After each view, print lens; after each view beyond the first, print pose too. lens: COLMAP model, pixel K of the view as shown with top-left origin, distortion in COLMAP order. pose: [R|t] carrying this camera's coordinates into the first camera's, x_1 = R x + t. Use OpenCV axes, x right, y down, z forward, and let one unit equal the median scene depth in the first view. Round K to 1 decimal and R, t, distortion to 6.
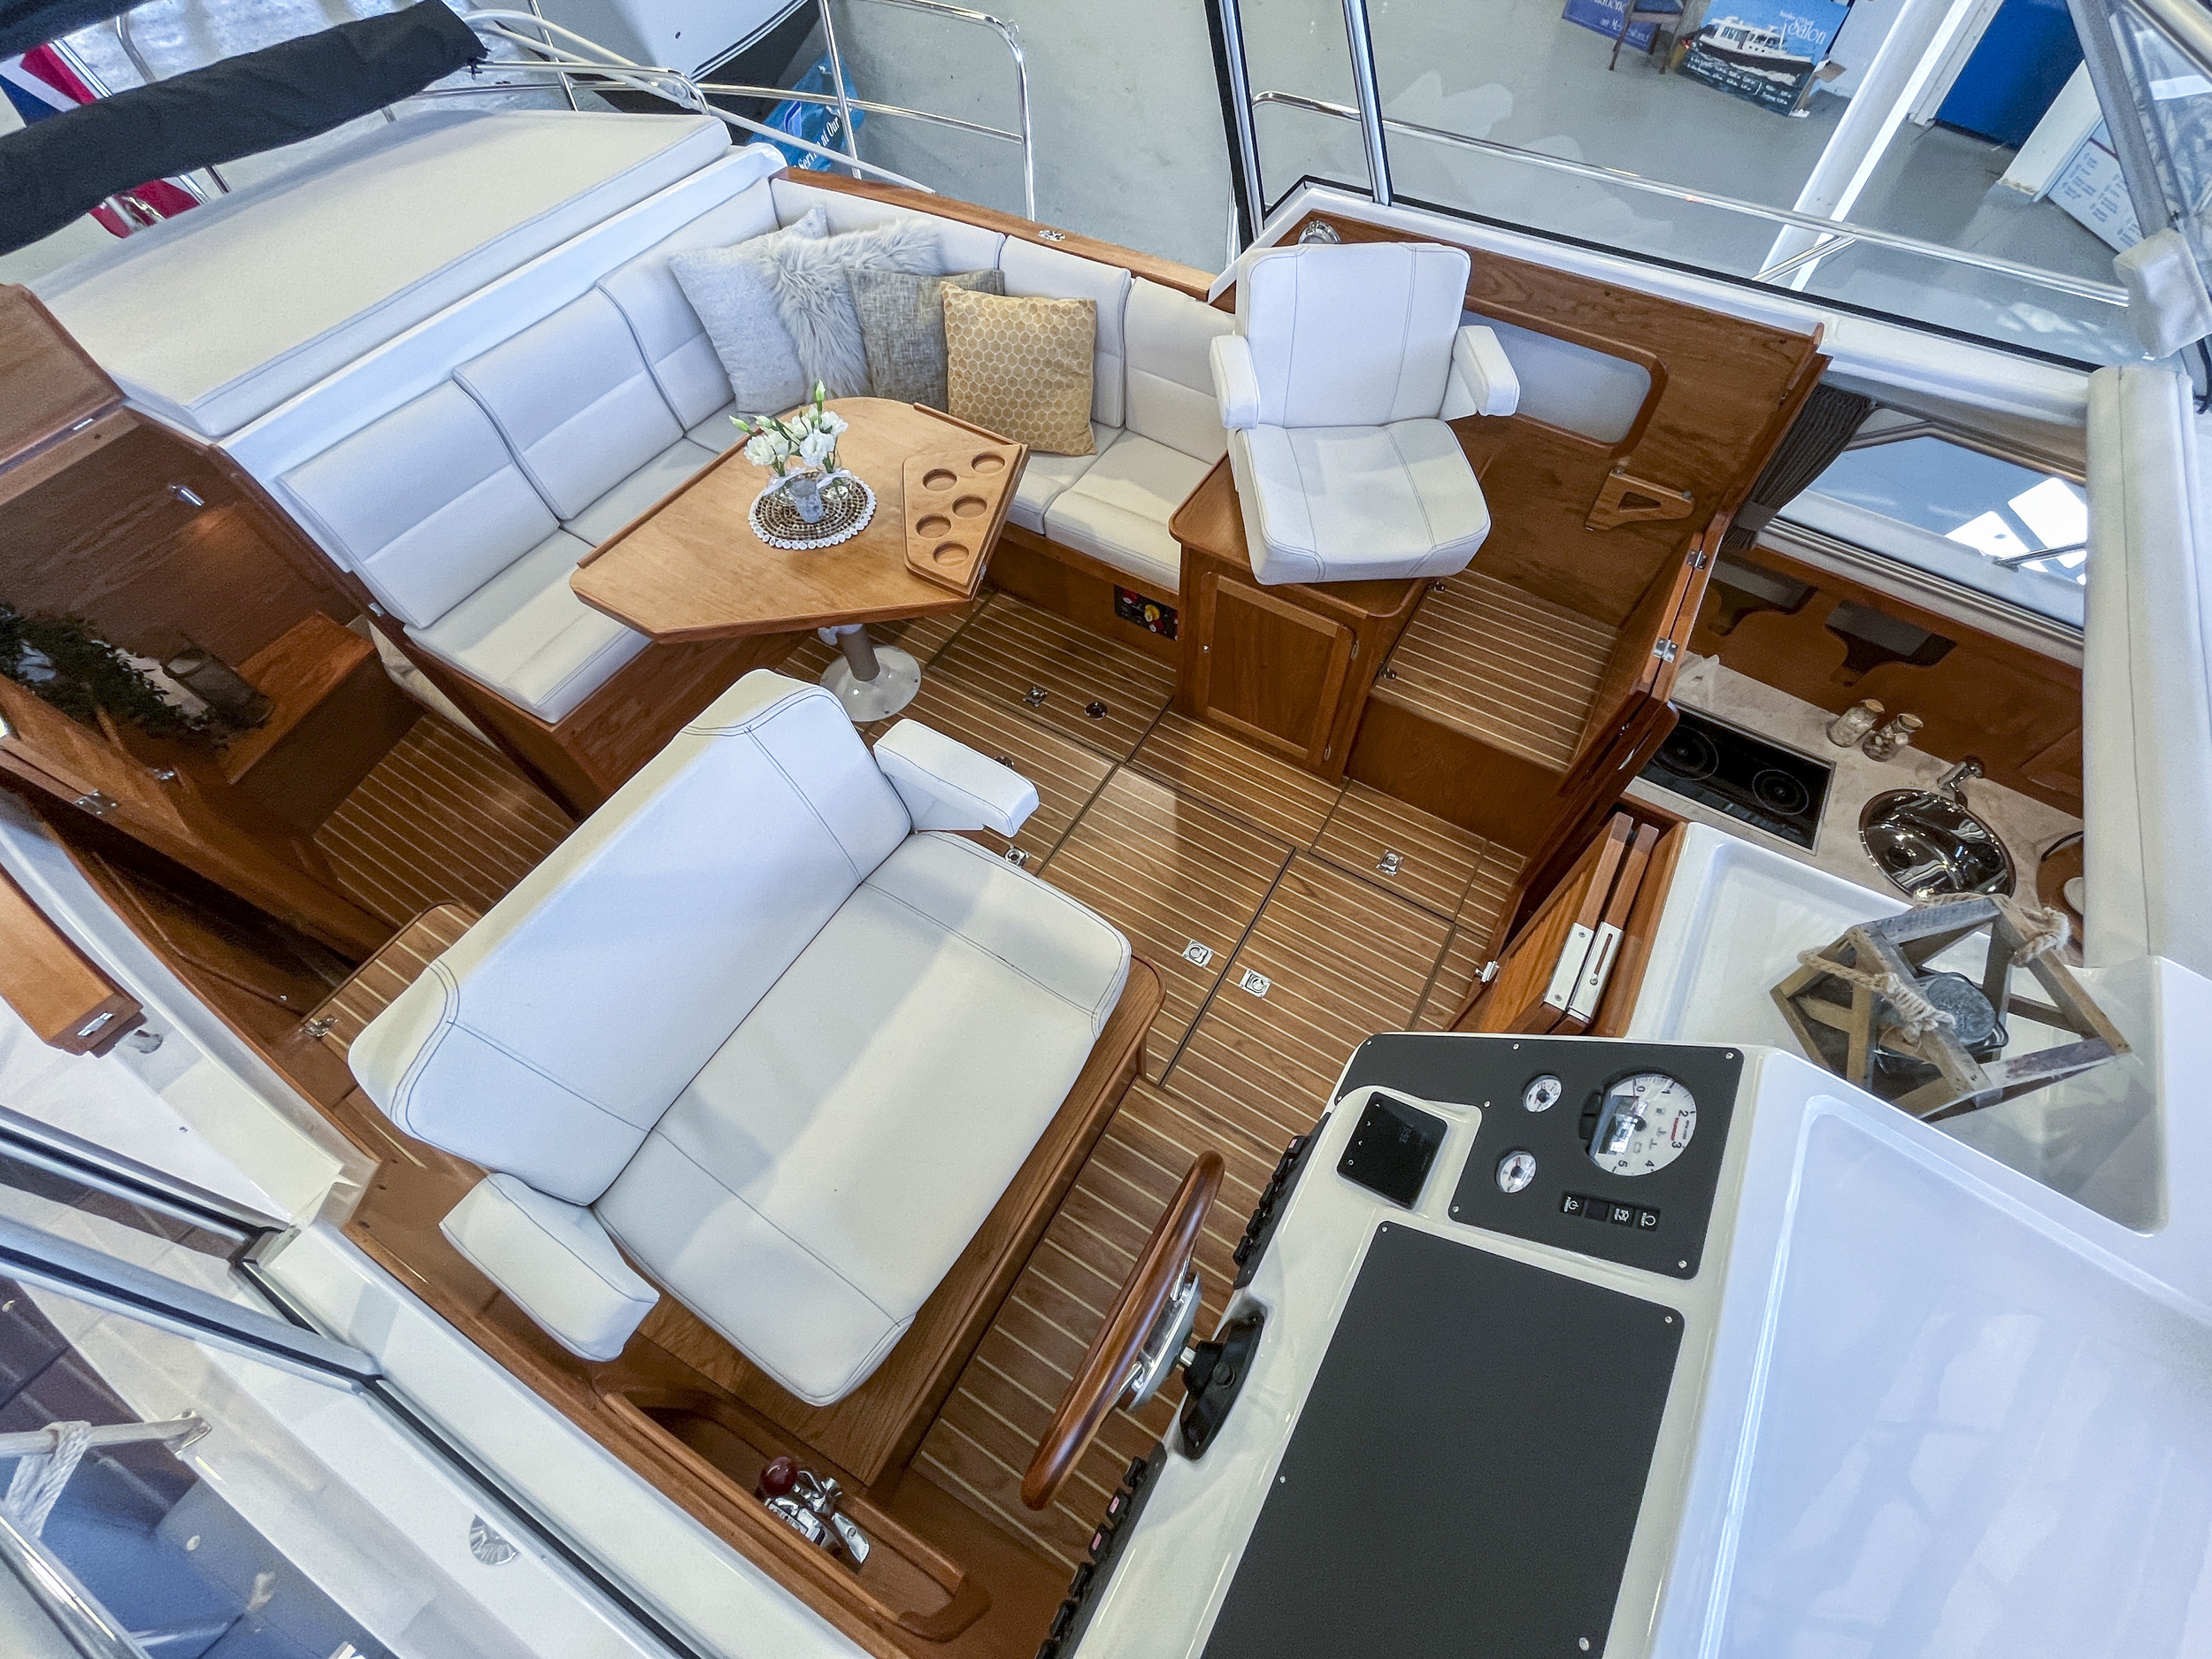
lens RADIAL K [[935.8, 0, 1159.2], [0, 935.8, 801.8], [0, 0, 1]] dist [-0.003483, -0.000110]
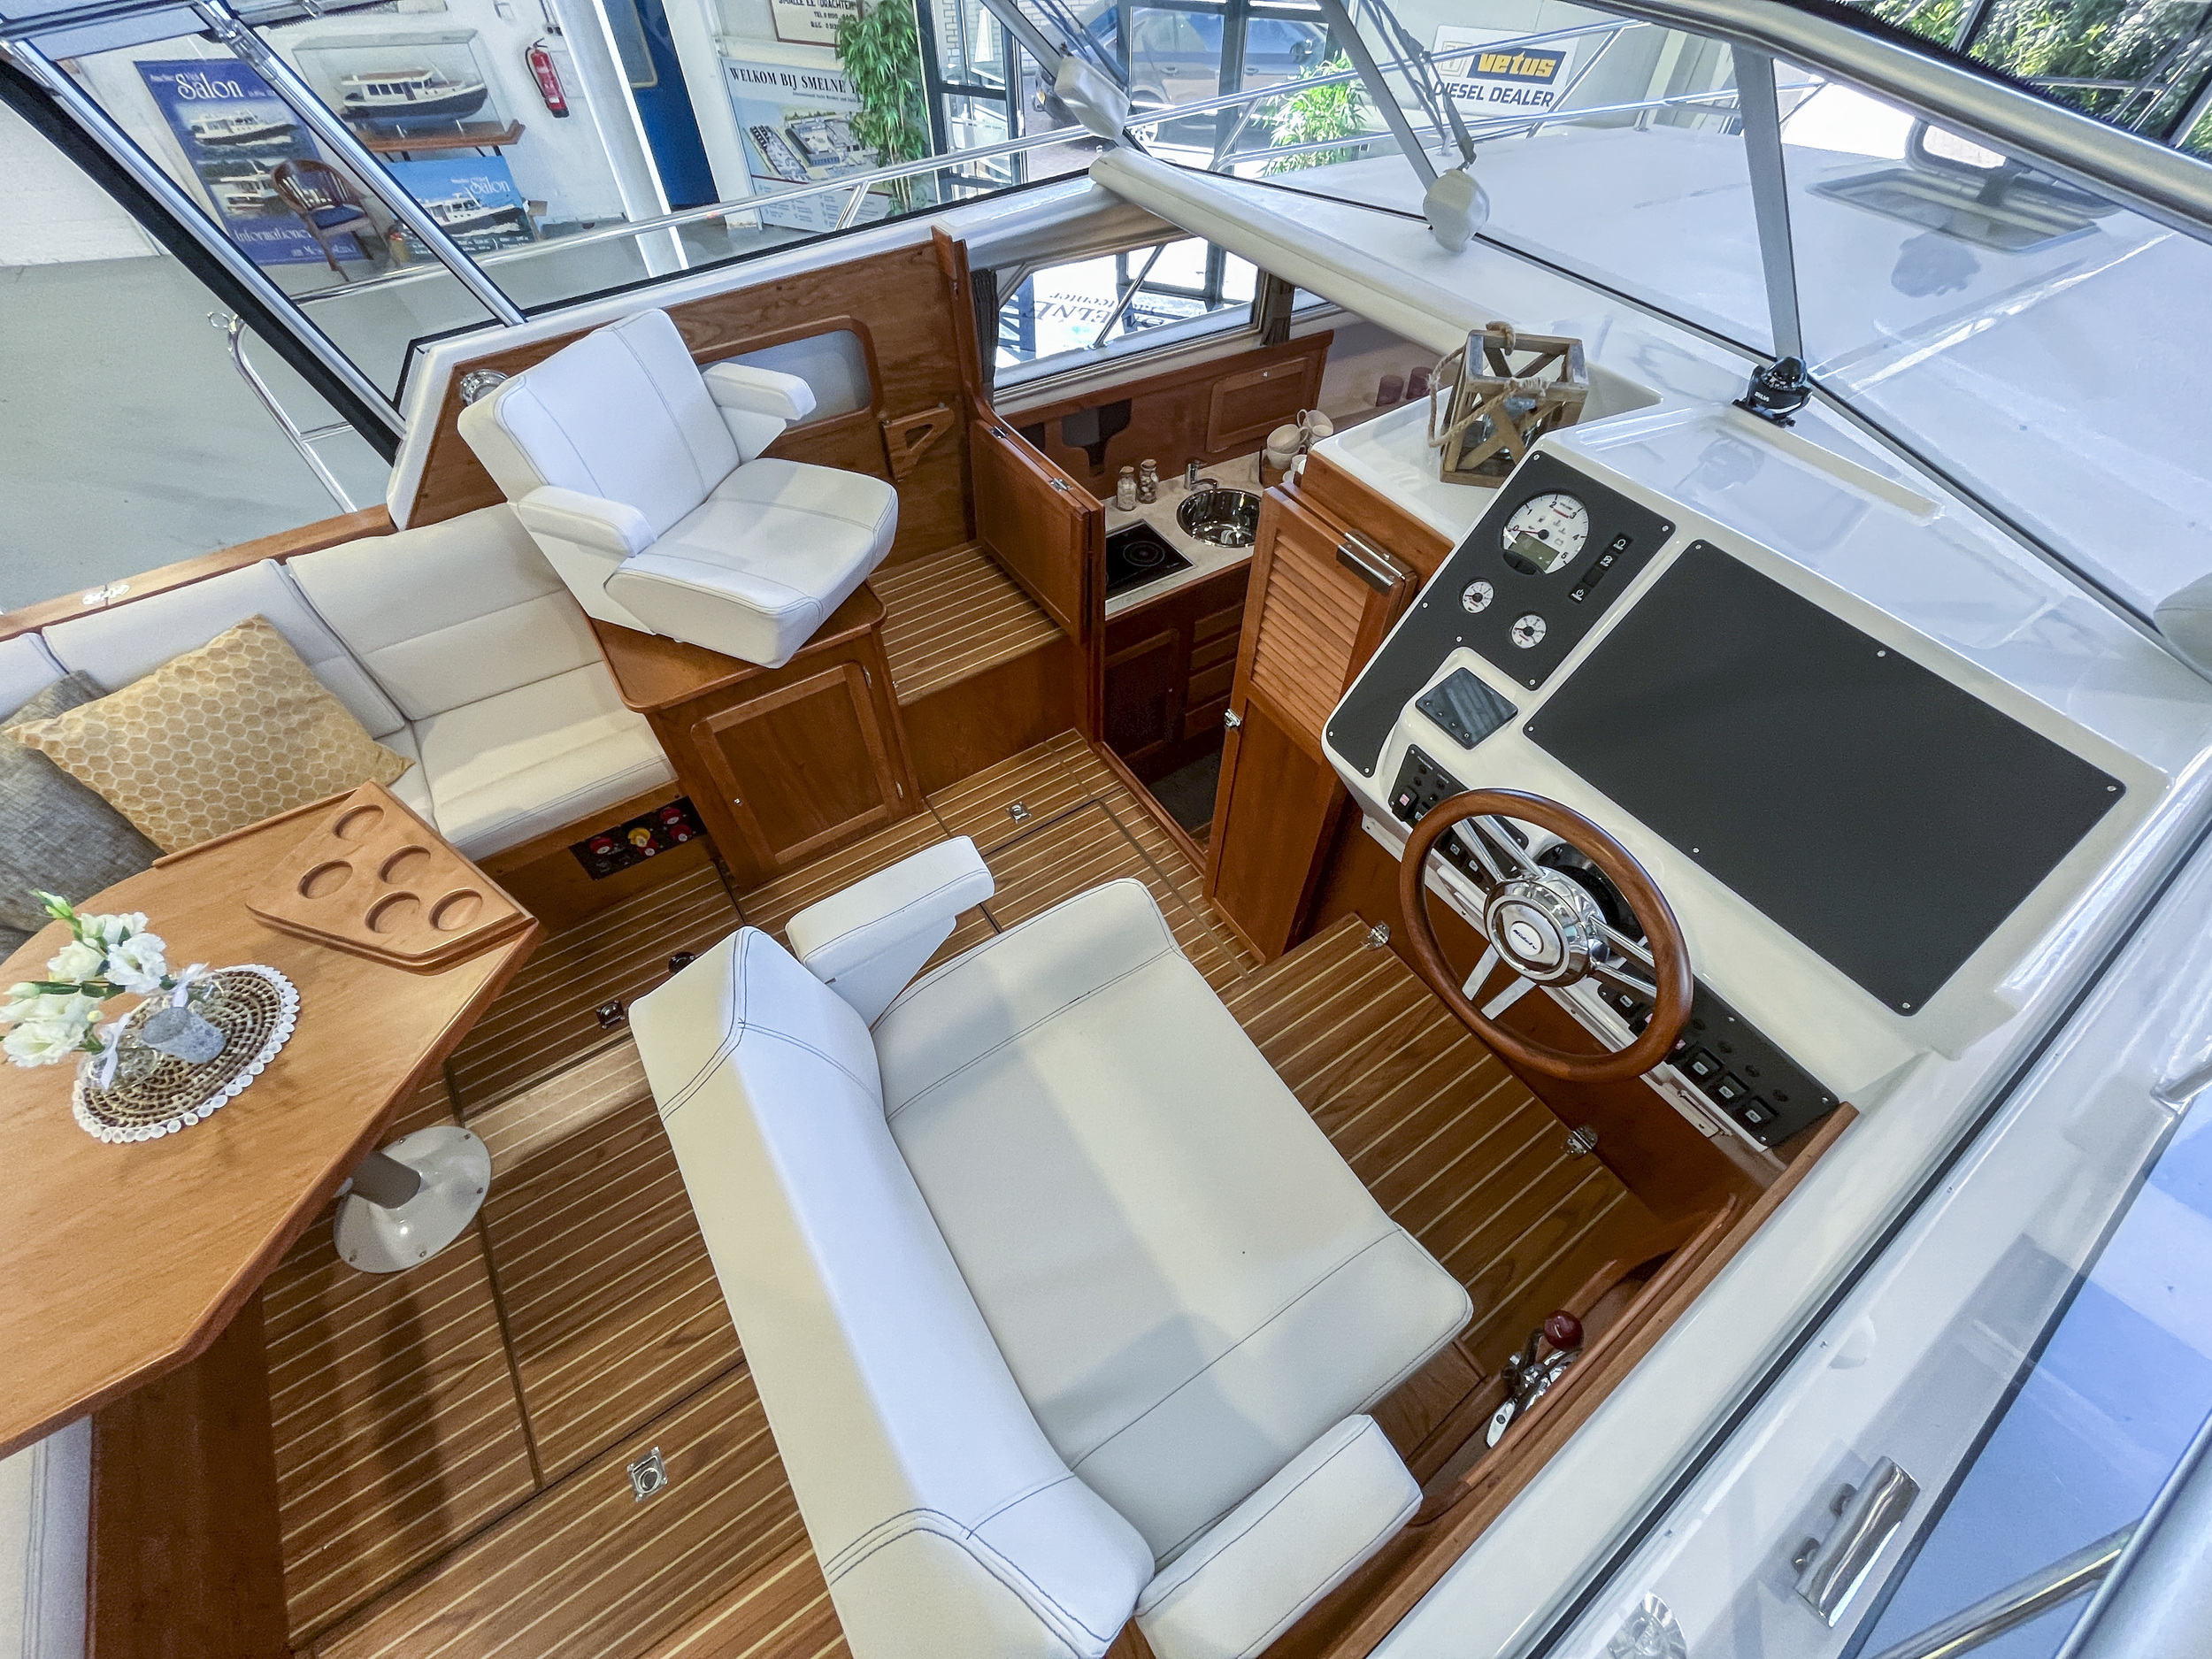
lens RADIAL K [[898.0, 0, 1115.4], [0, 898.0, 831.1], [0, 0, 1]] dist [-0.002826, -0.000134]
pose [[0.446355, -0.708463, 0.546669, -0.285311], [0.751420, 0.628480, 0.200953, -0.045270], [-0.485938, 0.321082, 0.812878, 0.122186]]
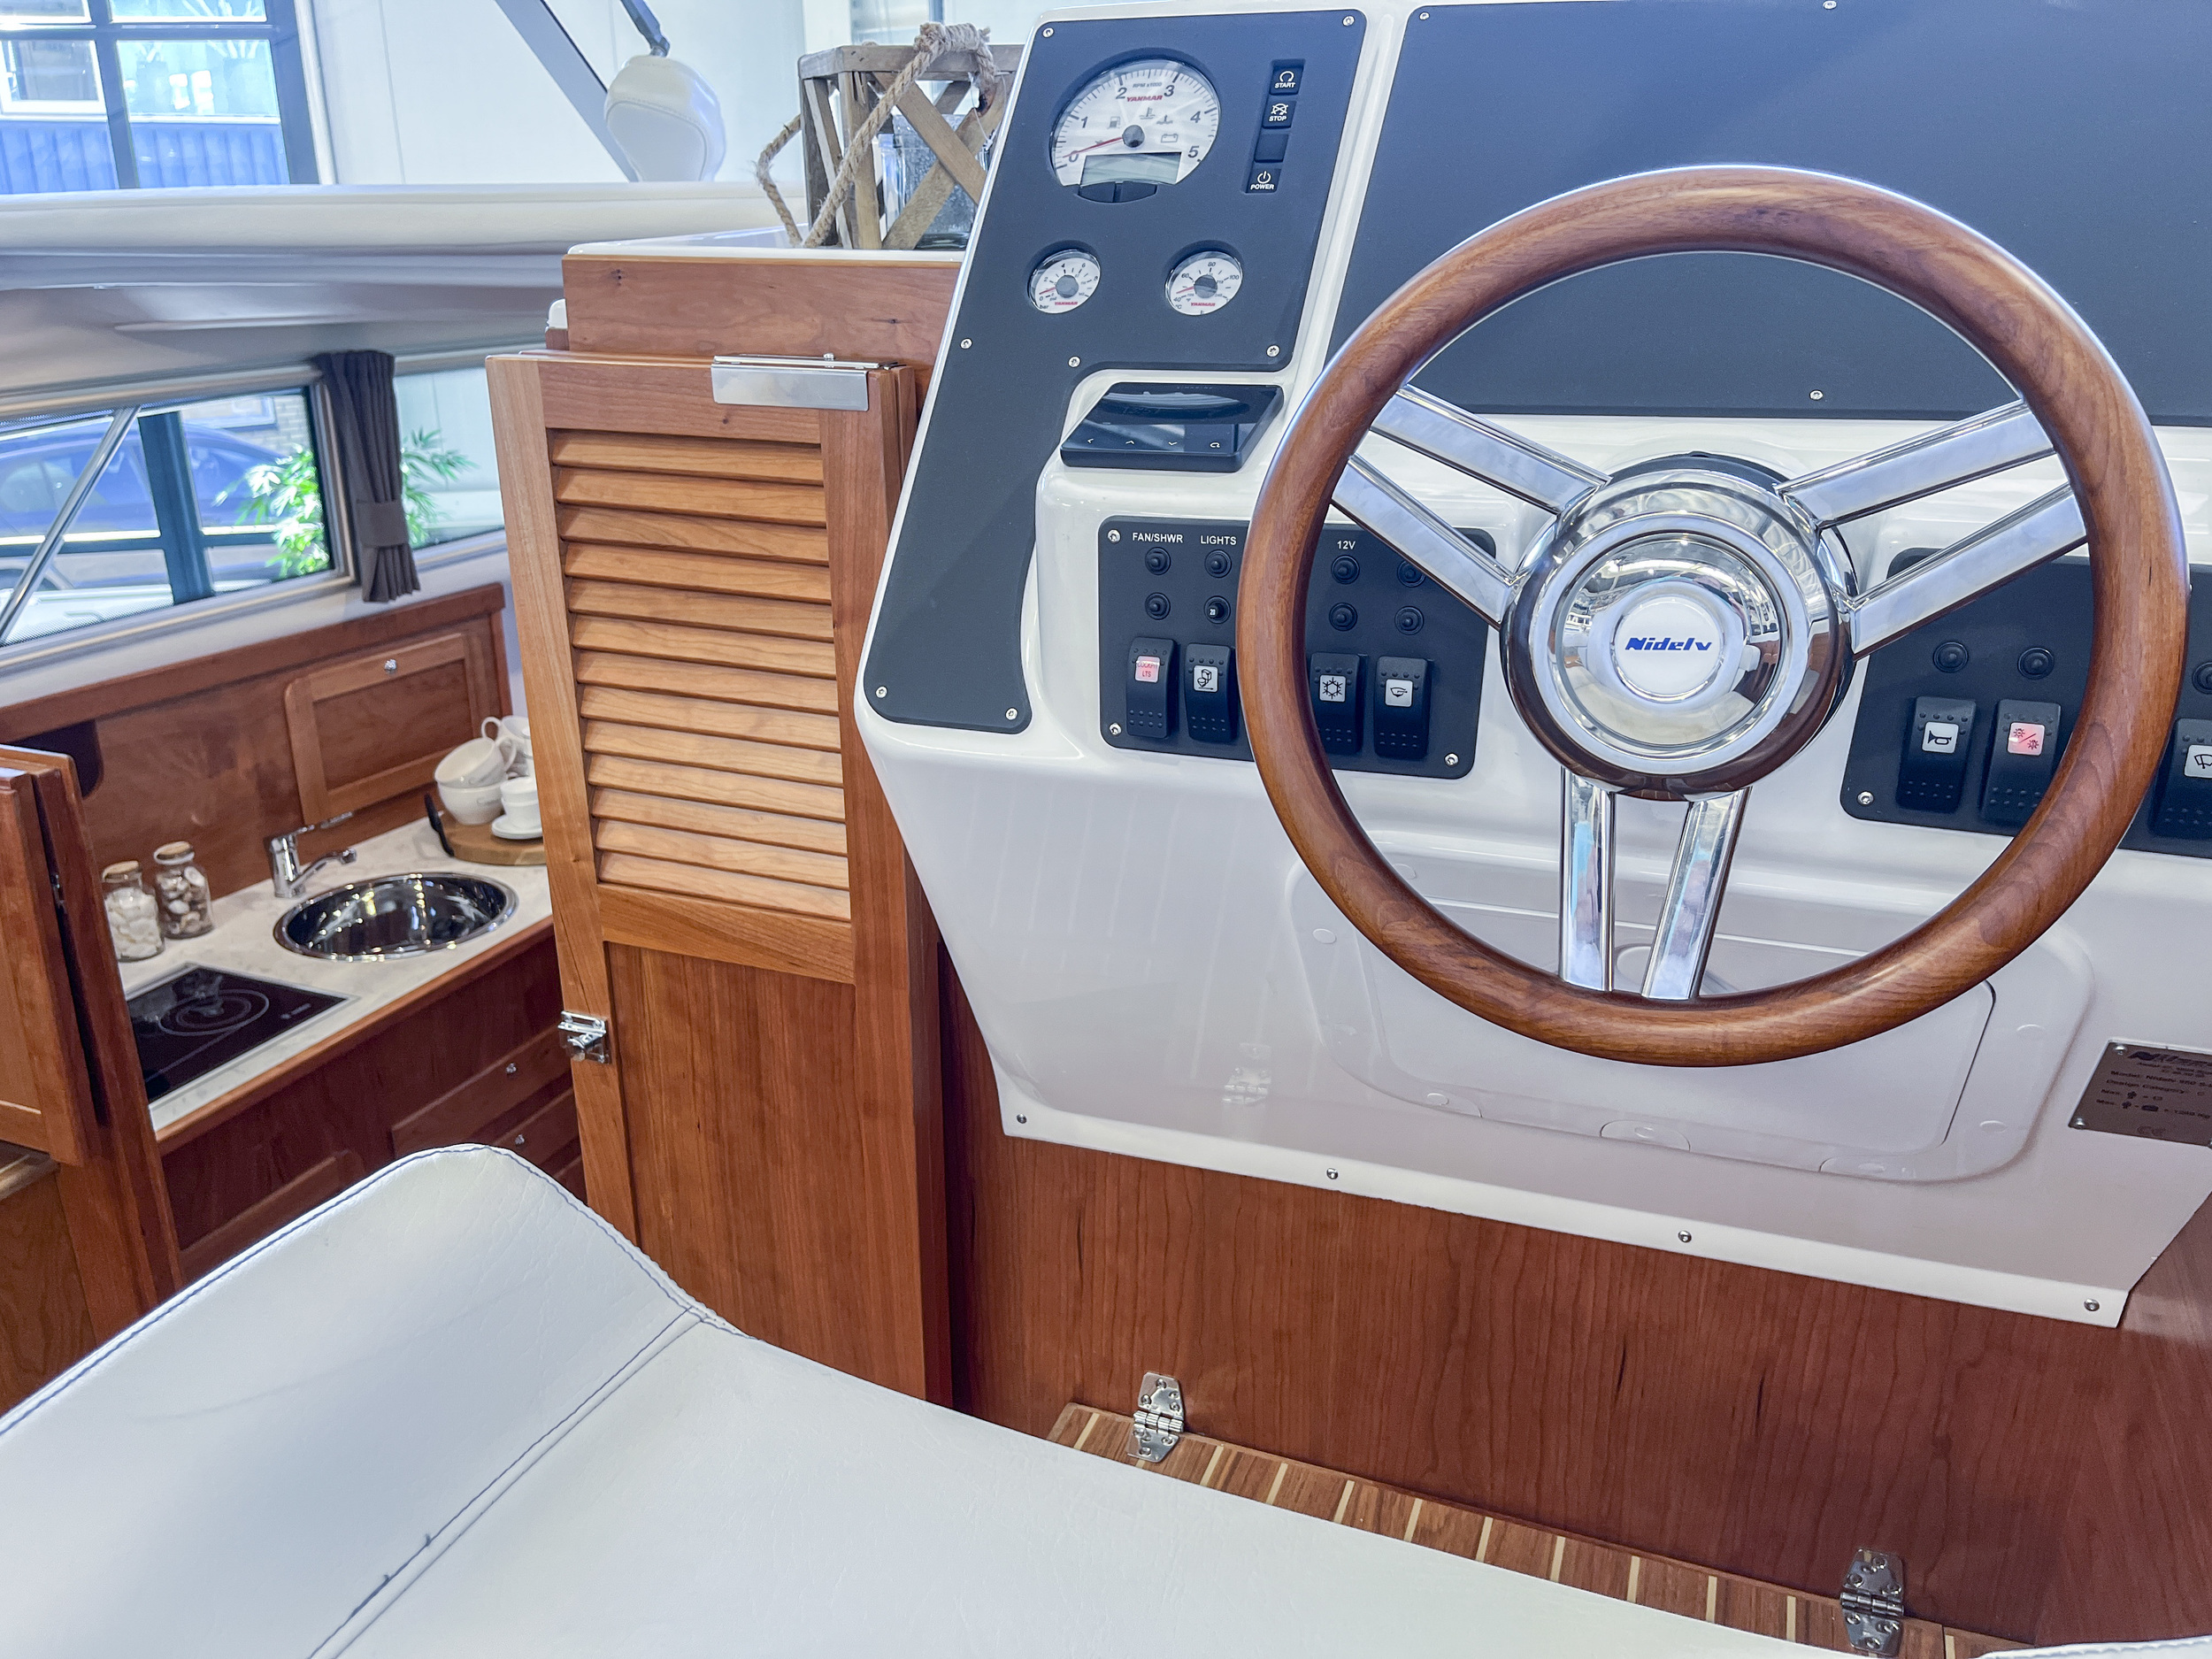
lens RADIAL K [[1692.5, 0, 1106.0], [0, 1692.5, 829.5], [0, 0, 1]] dist [0.016411, 0.002479]
pose [[-0.150093, -0.354010, 0.923119, -0.262451], [0.833542, 0.456803, 0.310709, 0.061208], [-0.531677, 0.816093, 0.226519, 0.389992]]
